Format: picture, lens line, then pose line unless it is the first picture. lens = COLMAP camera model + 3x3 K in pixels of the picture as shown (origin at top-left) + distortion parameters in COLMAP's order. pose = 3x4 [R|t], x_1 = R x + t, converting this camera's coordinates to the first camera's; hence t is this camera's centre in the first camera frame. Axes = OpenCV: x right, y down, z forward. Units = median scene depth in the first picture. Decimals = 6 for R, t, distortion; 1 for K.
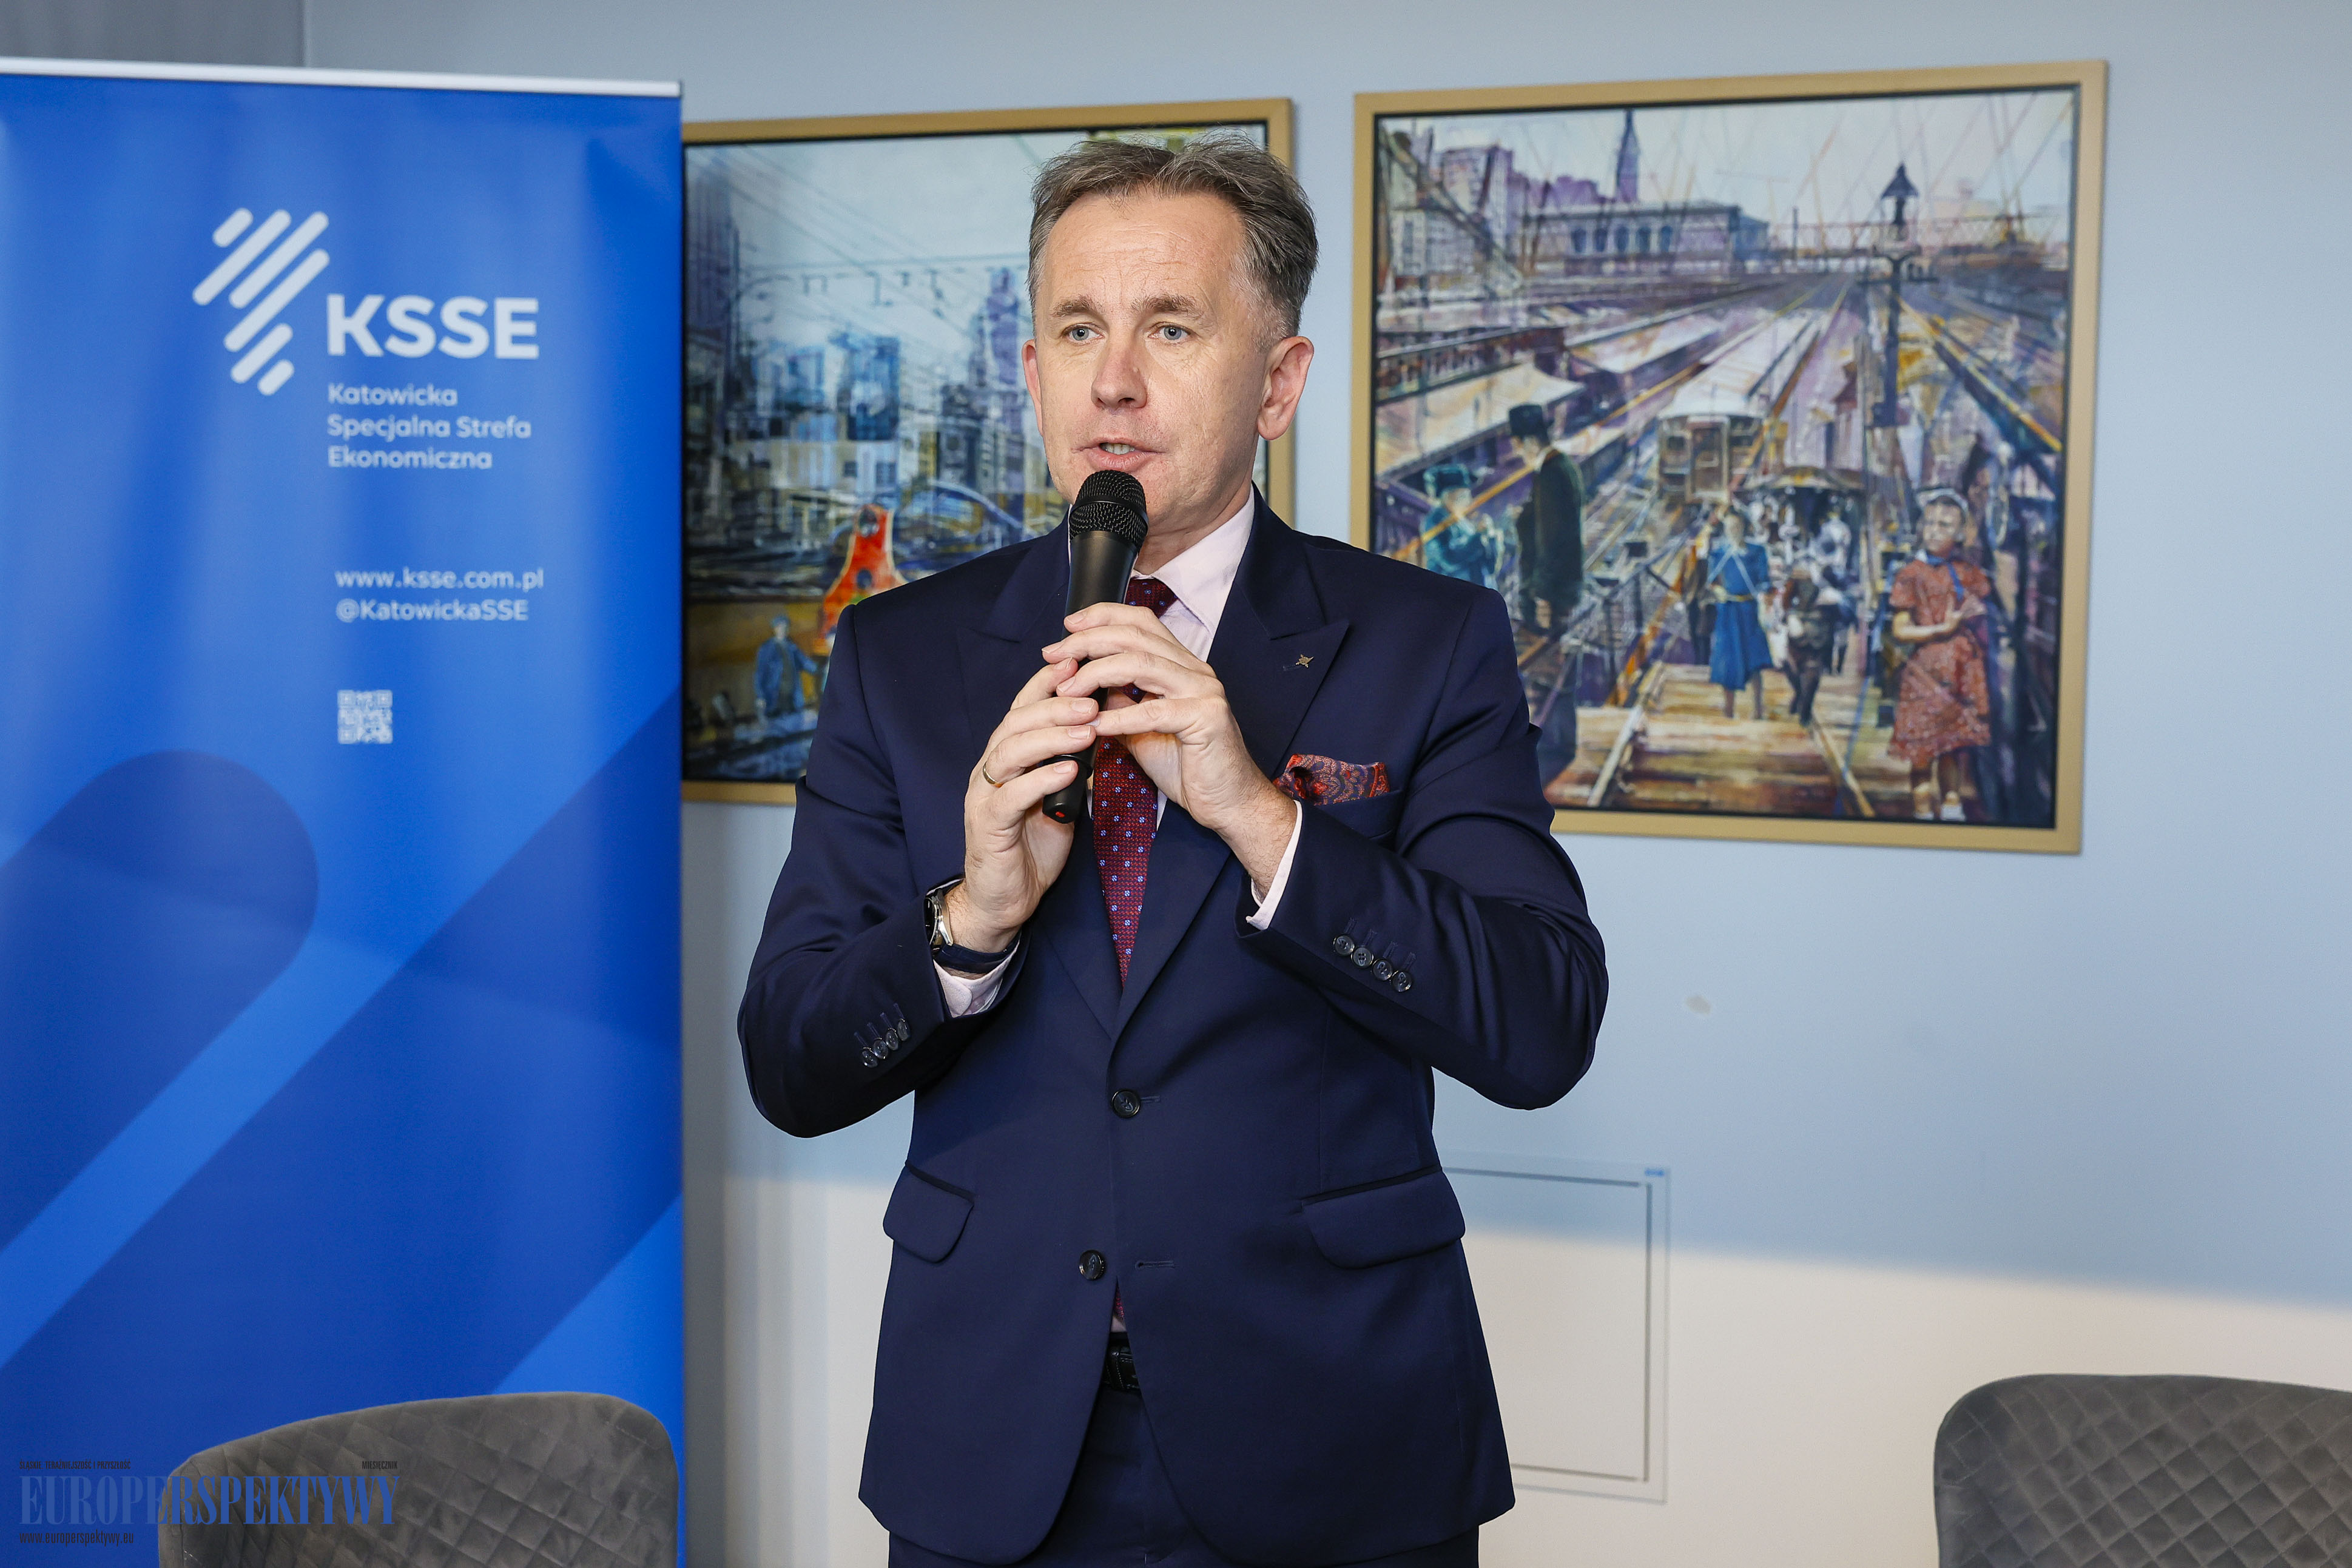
lens RADIAL K [[3963.4, 0, 1160.9], [0, 3963.4, 787.4], [0, 0, 1]] dist [0.186217, -0.022324]
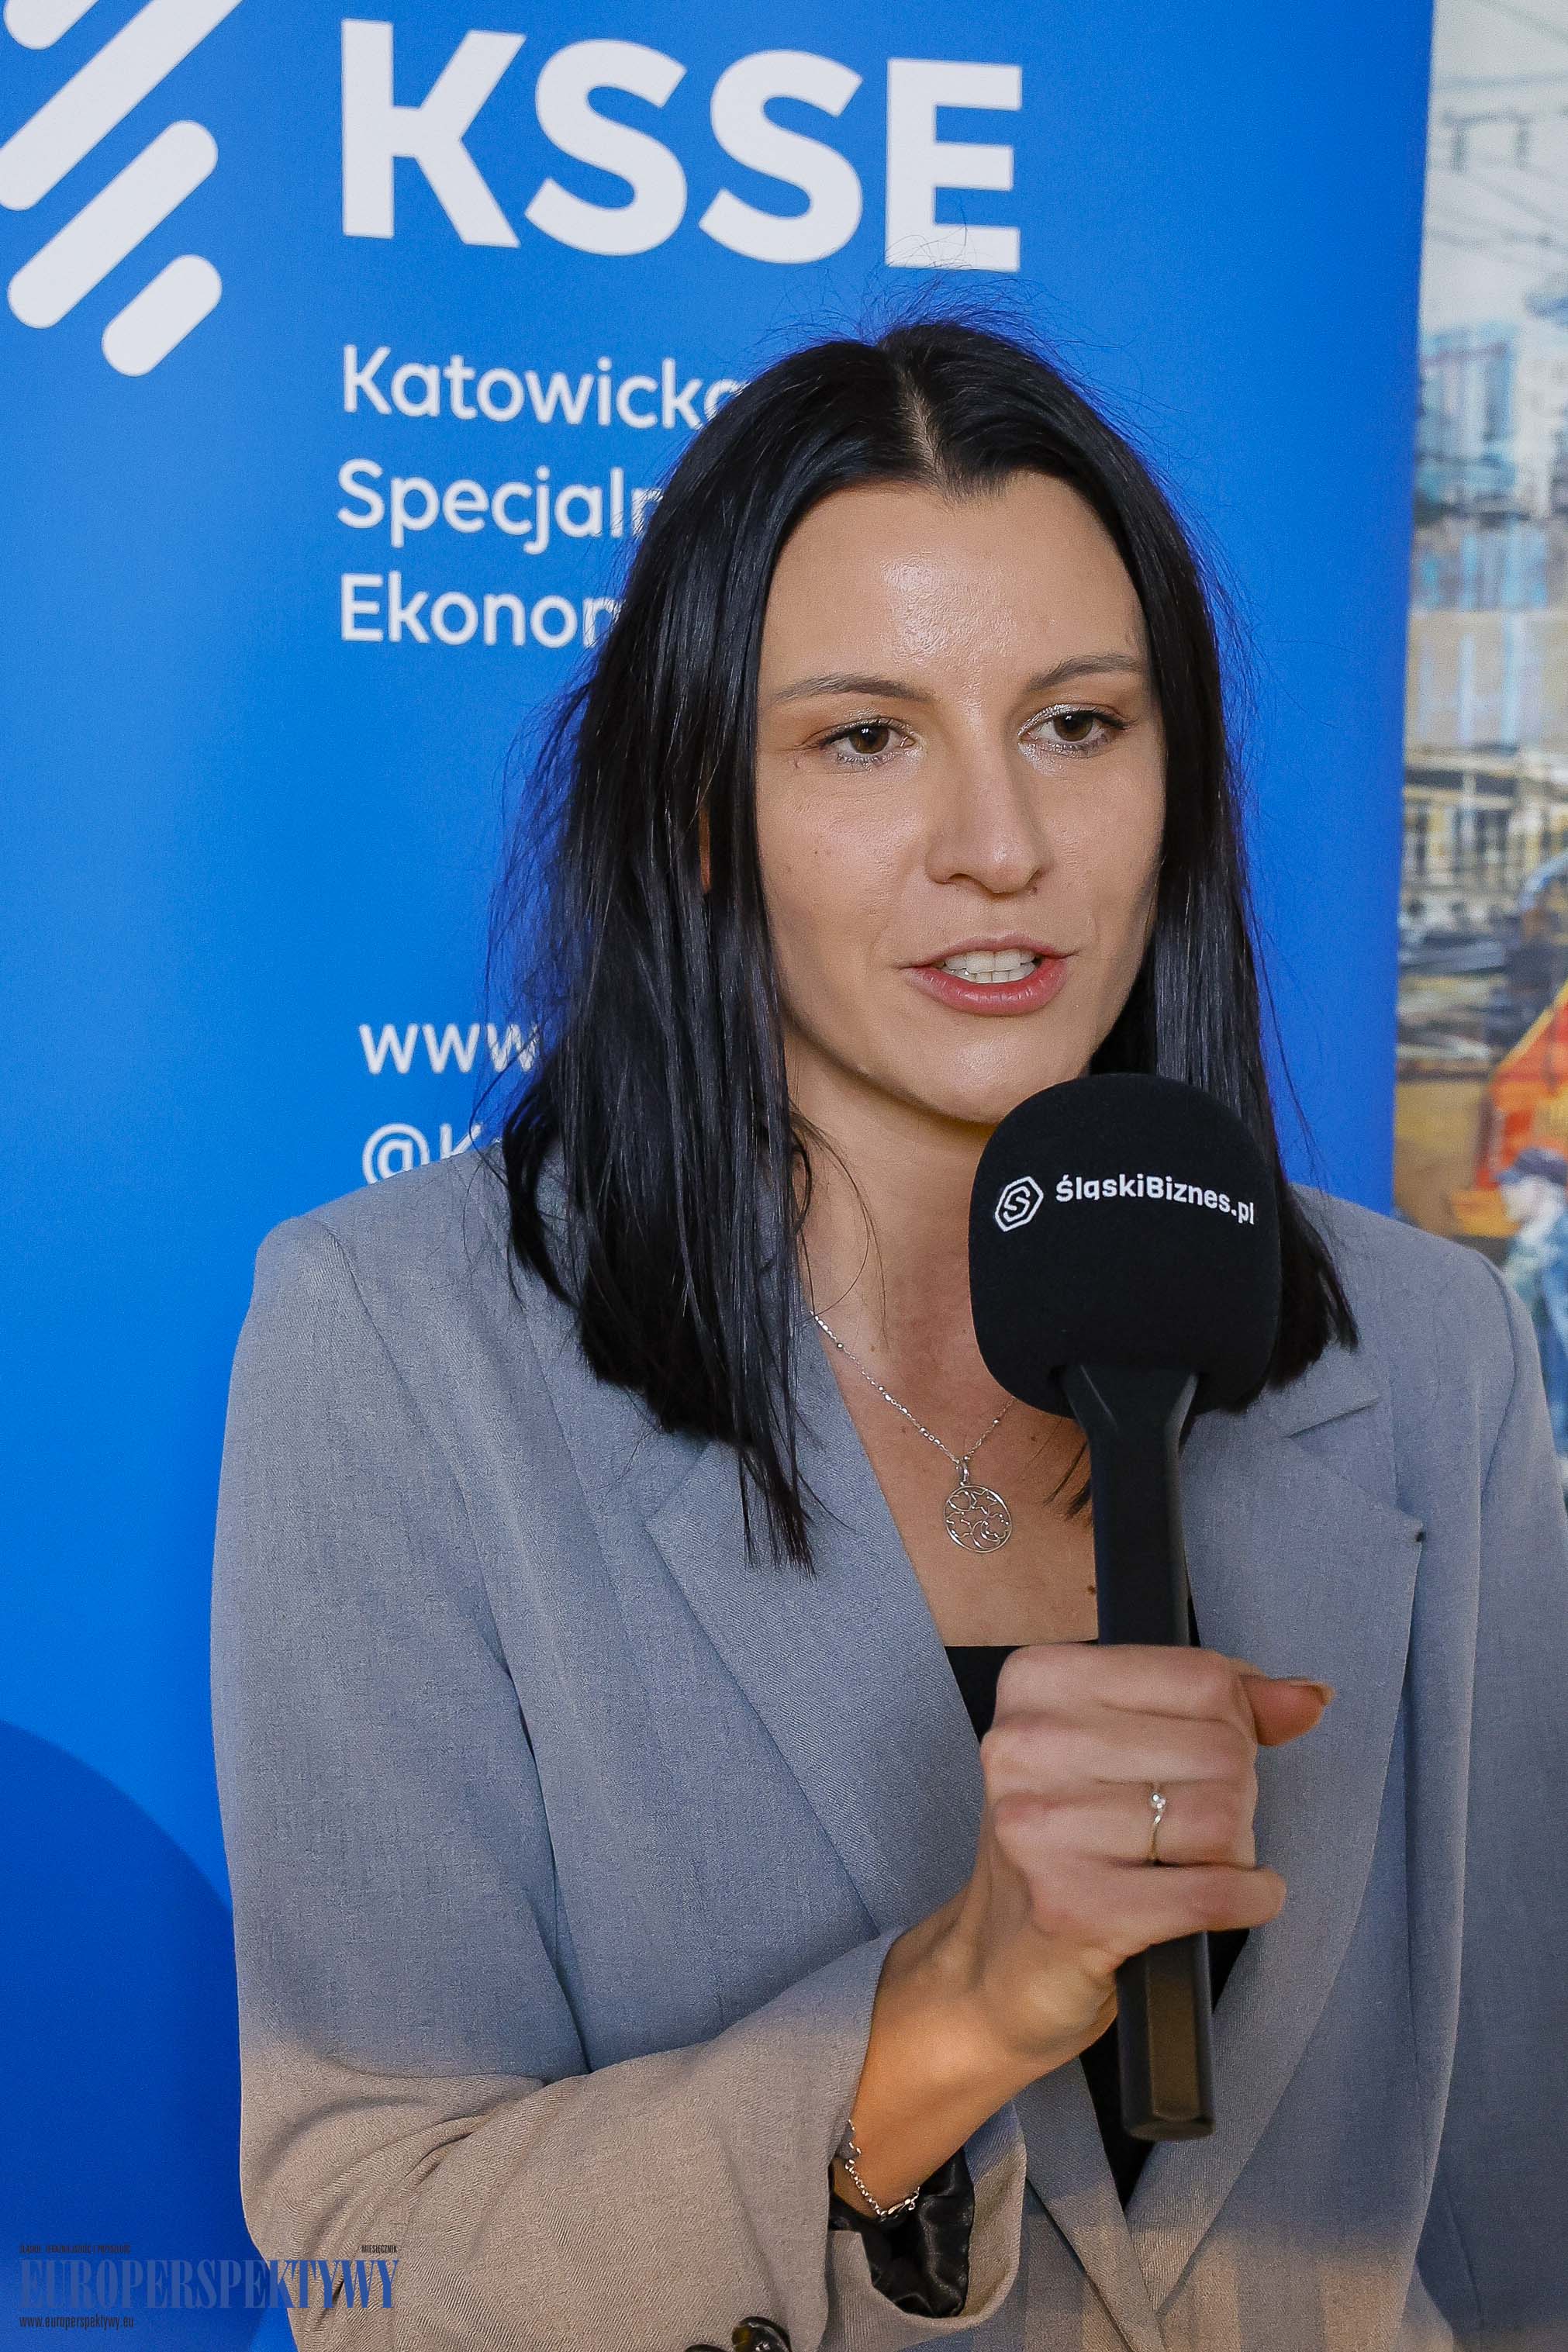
lens RADIAL K [[4502.3, 0, 784.0], [0, 4502.3, 1176.0], [0, 0, 1]] dist [0.046456, 0.073810]
pose [[0.980600, -0.019349, 0.195063, -0.238859], [0.020478, 0.999783, -0.003774, -0.041546], [-0.194948, 0.007695, 0.980783, 0.687006]]
